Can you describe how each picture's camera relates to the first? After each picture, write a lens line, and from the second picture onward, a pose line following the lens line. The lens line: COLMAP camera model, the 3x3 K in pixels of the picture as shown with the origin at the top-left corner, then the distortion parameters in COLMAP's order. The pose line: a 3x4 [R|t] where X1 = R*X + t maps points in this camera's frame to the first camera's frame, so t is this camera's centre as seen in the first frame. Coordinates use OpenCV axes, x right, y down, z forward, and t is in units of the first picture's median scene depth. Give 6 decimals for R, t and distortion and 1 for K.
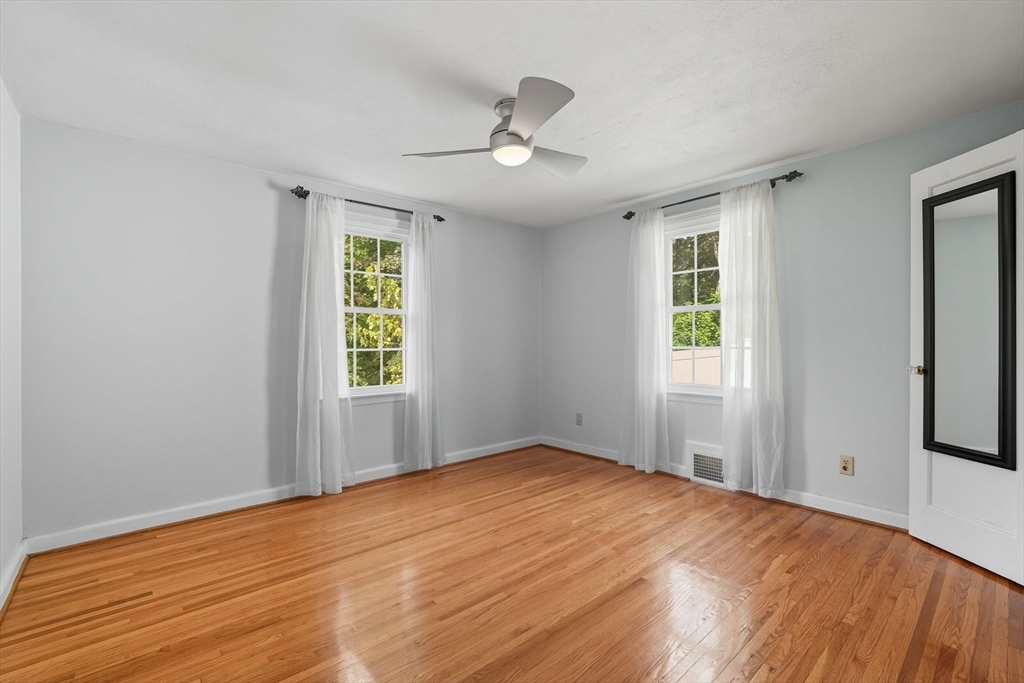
lens RADIAL K [[439.3, 0, 513.7], [0, 439.3, 339.9], [0, 0, 1]] dist [-0.022145, -0.000039]
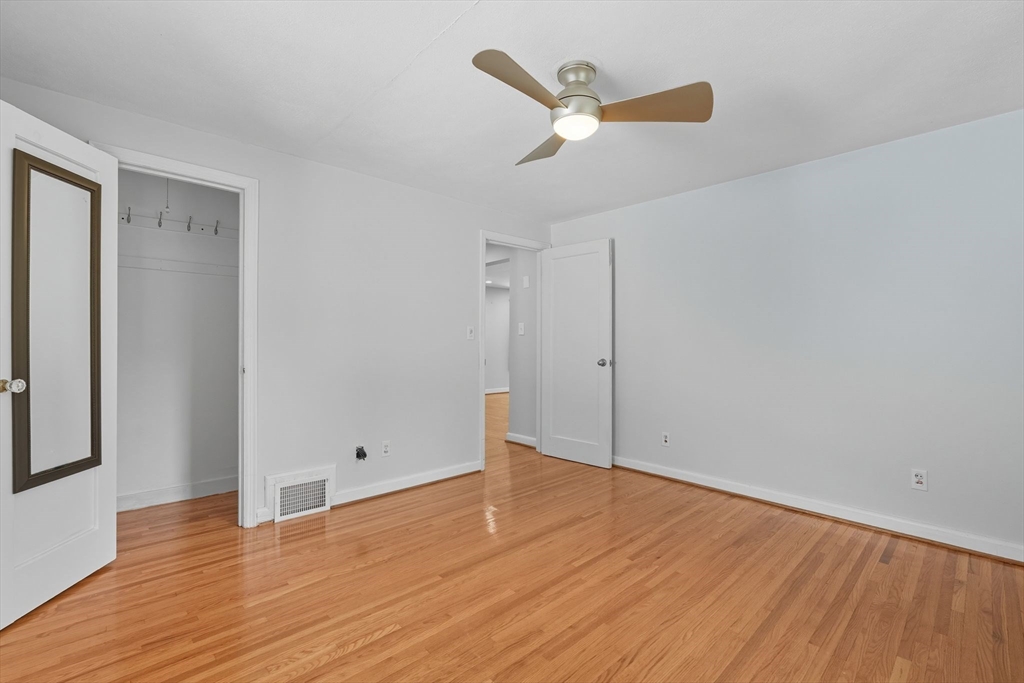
lens RADIAL K [[439.3, 0, 511.5], [0, 439.3, 342.3], [0, 0, 1]] dist [-0.022145, -0.000039]
pose [[-0.999607, 0.003789, -0.027760, 0.154173], [0.003825, 0.999992, -0.001232, 0.003599], [0.027756, -0.001337, -0.999614, 1.916147]]
